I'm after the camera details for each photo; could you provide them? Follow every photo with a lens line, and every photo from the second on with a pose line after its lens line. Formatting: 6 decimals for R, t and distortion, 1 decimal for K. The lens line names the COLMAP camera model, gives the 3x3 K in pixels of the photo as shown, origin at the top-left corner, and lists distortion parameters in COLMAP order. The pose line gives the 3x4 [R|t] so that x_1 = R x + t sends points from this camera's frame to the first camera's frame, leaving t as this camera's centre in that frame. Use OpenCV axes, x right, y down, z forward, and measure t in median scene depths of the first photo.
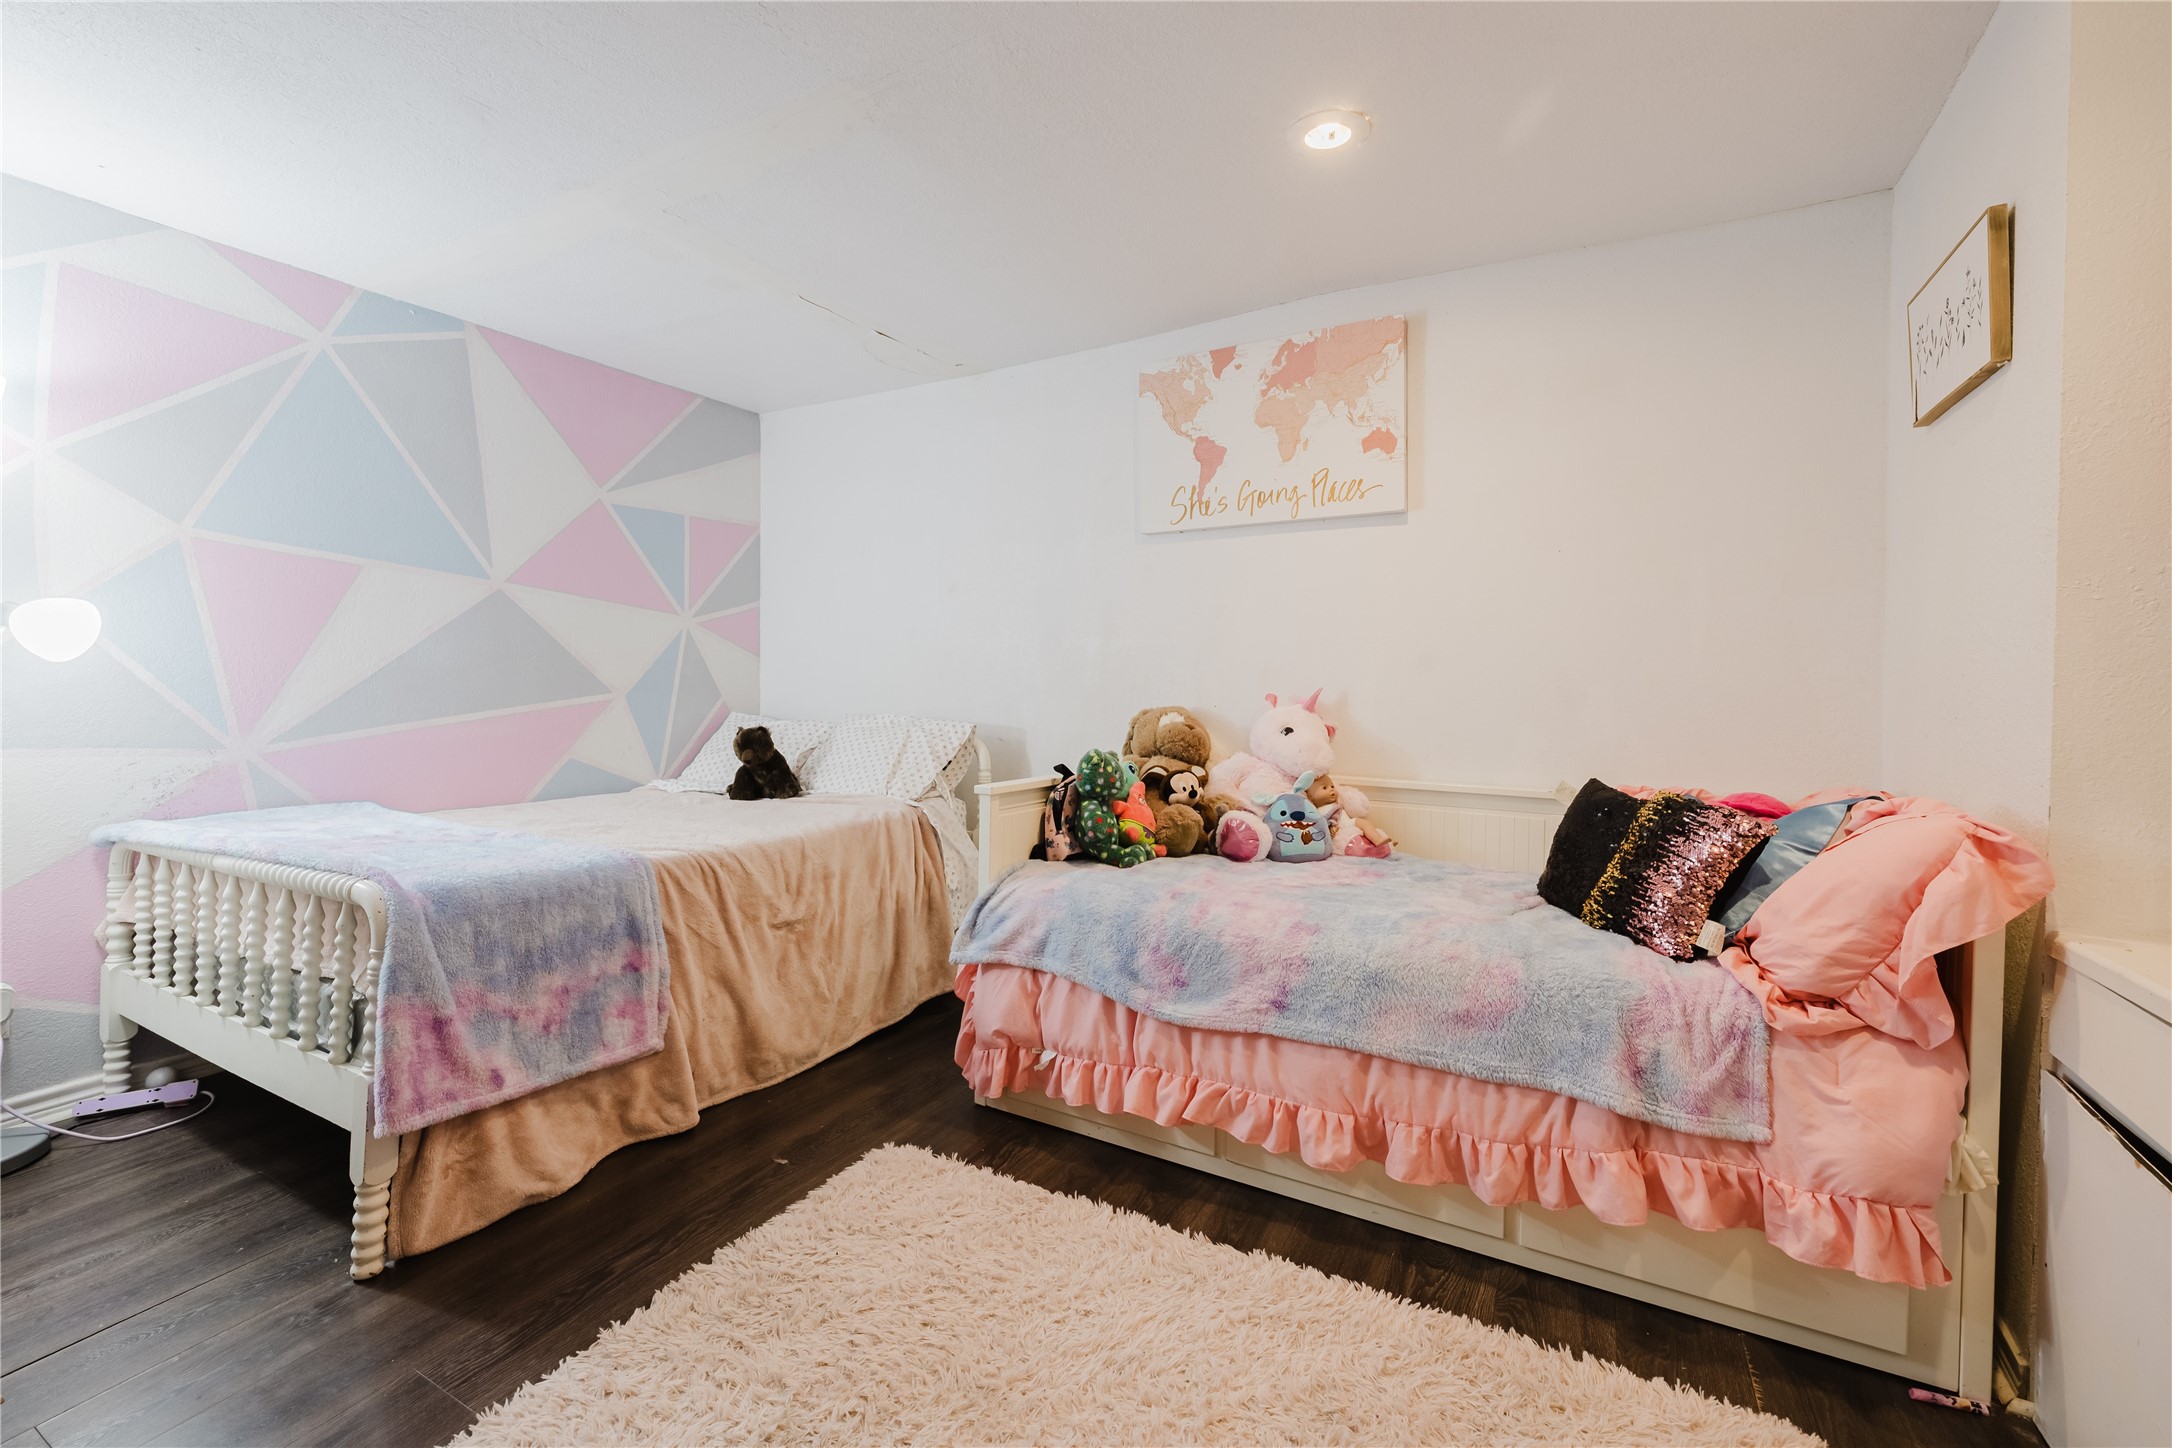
lens RADIAL K [[921.5, 0, 1089.9], [0, 921.5, 722.0], [0, 0, 1]] dist [0.005114, 0.000567]
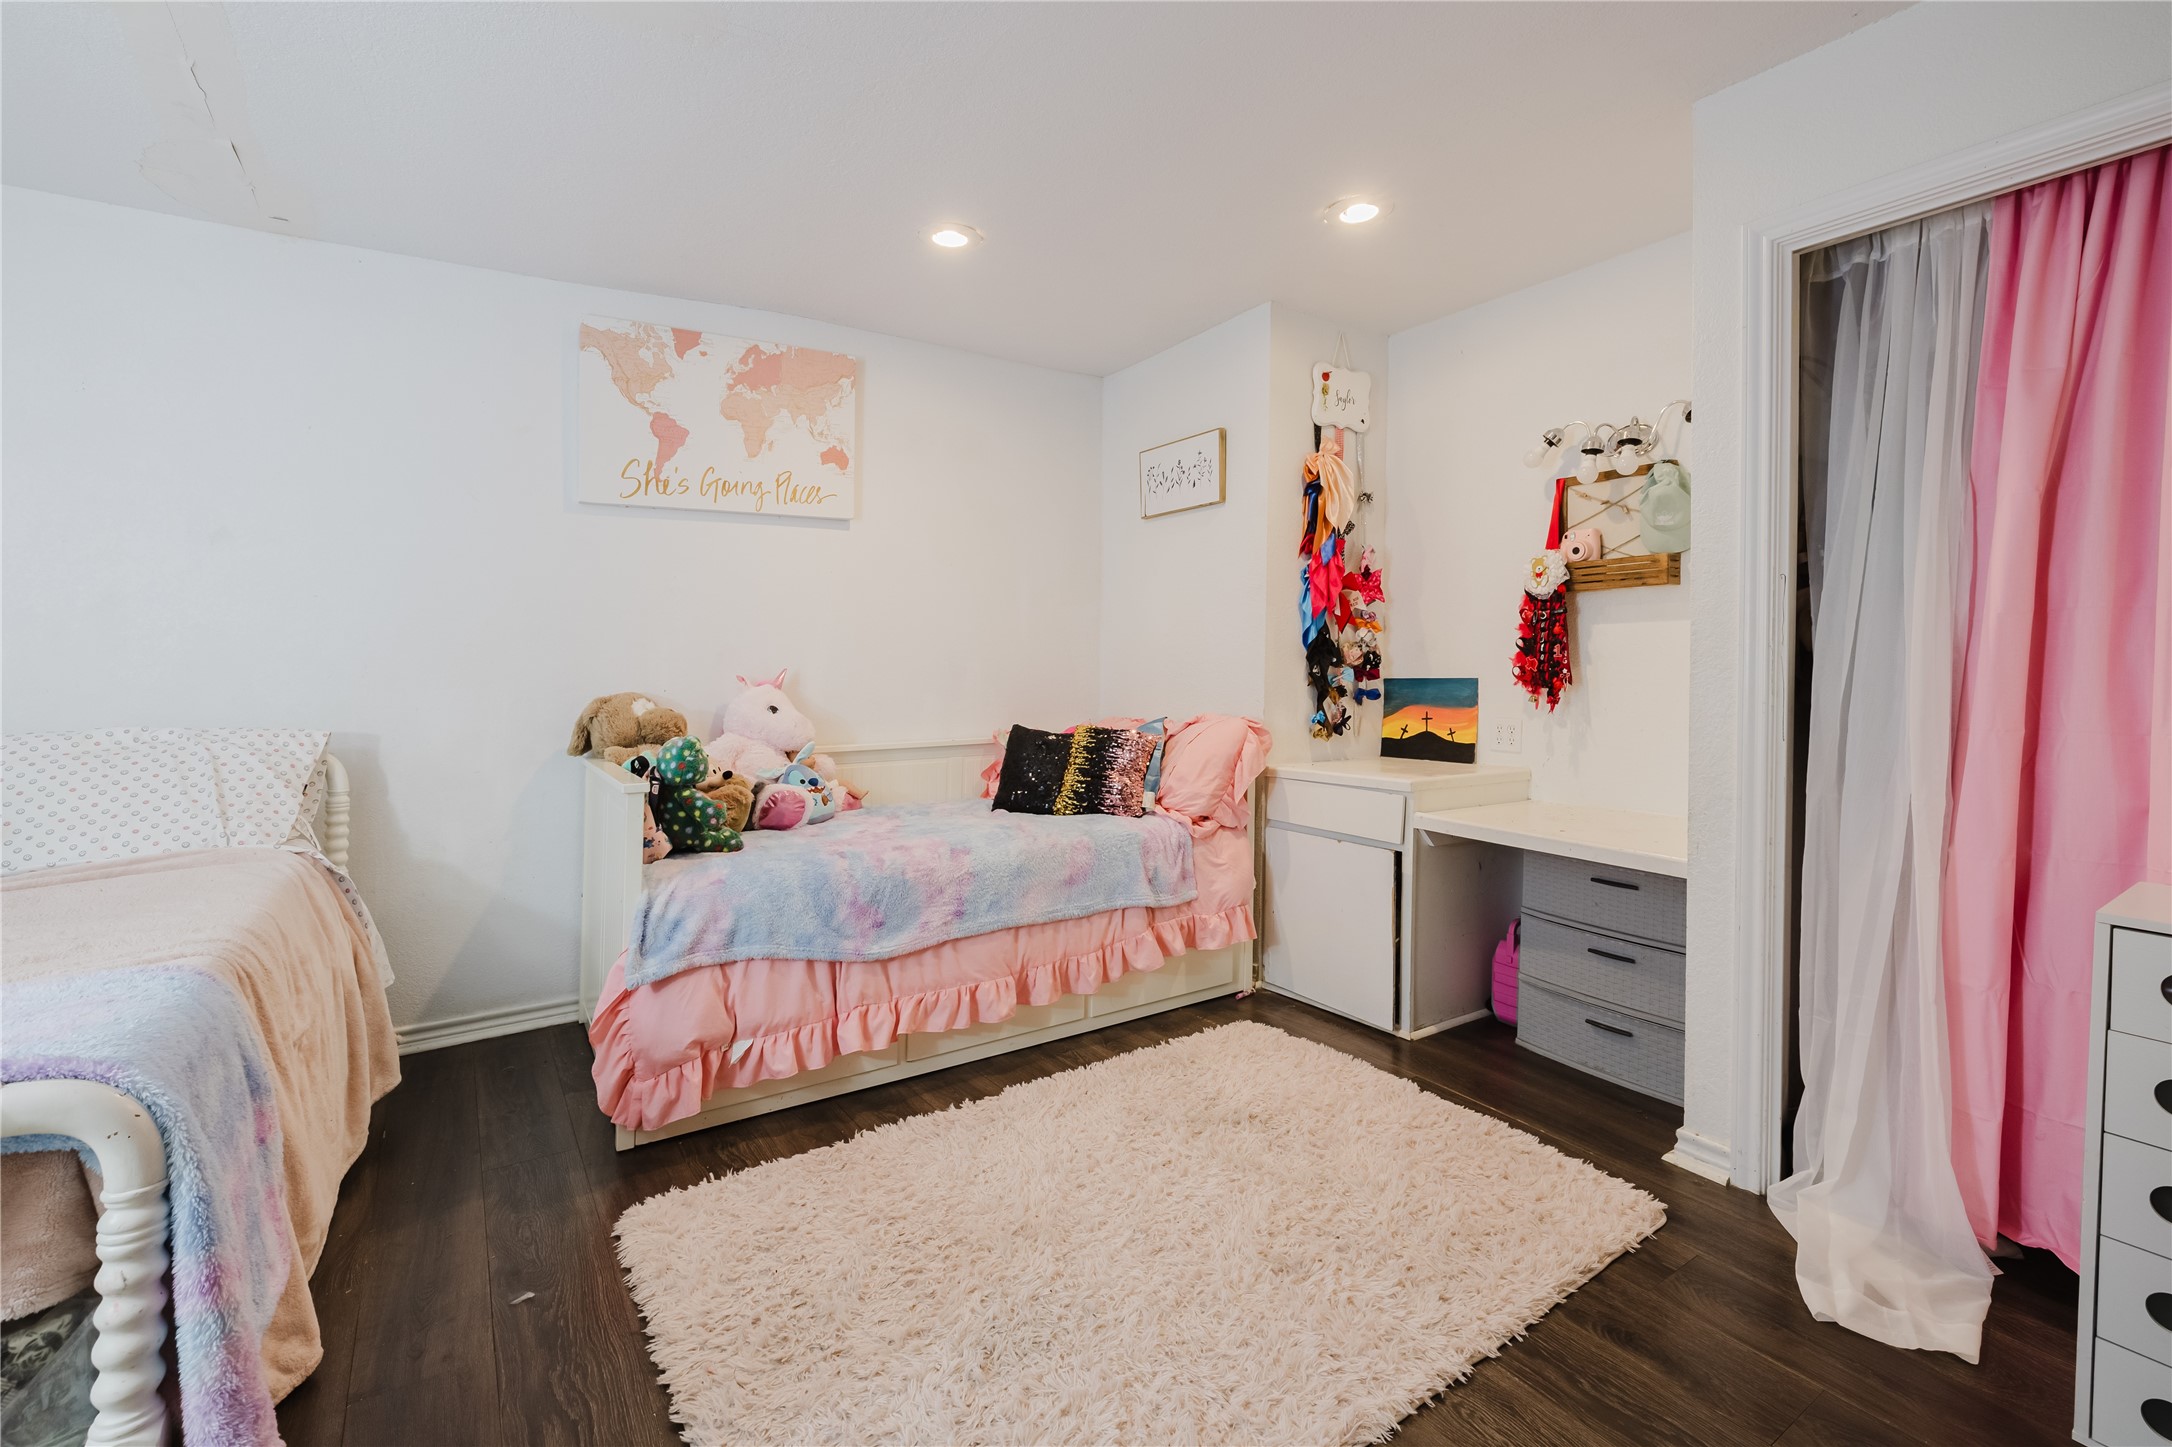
lens RADIAL K [[921.5, 0, 1091.8], [0, 921.5, 720.1], [0, 0, 1]] dist [0.005114, 0.000567]
pose [[0.471084, -0.068684, 0.879410, -0.745973], [0.058687, 0.997195, 0.046445, -0.007512], [-0.880134, 0.029731, 0.473794, 0.207988]]
